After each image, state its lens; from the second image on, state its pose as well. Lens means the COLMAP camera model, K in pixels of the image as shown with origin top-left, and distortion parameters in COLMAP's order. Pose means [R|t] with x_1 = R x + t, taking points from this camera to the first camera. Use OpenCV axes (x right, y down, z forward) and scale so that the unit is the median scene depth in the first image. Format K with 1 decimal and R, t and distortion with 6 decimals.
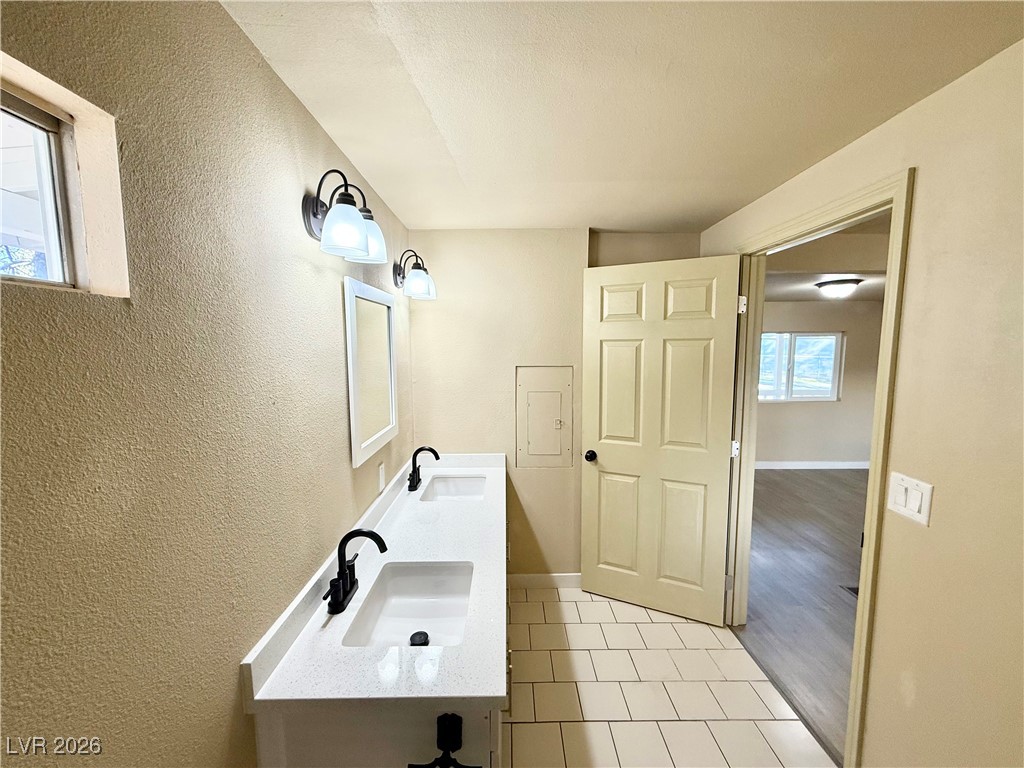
lens RADIAL K [[407.6, 0, 510.8], [0, 407.6, 384.1], [0, 0, 1]] dist [-0.001215, 0.000219]
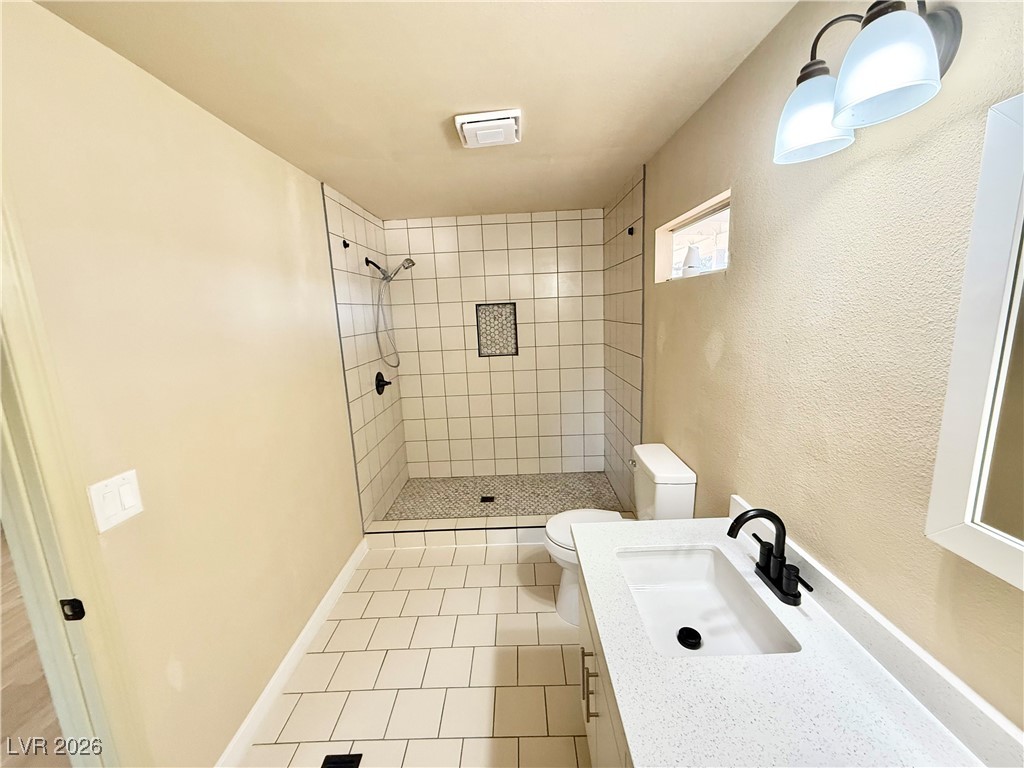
lens RADIAL K [[407.6, 0, 510.8], [0, 407.6, 384.1], [0, 0, 1]] dist [-0.001215, 0.000219]
pose [[-0.998465, 0.044510, 0.032956, 0.110510], [0.051887, 0.959862, 0.275630, -0.159703], [-0.019365, 0.276917, -0.960699, 1.835044]]
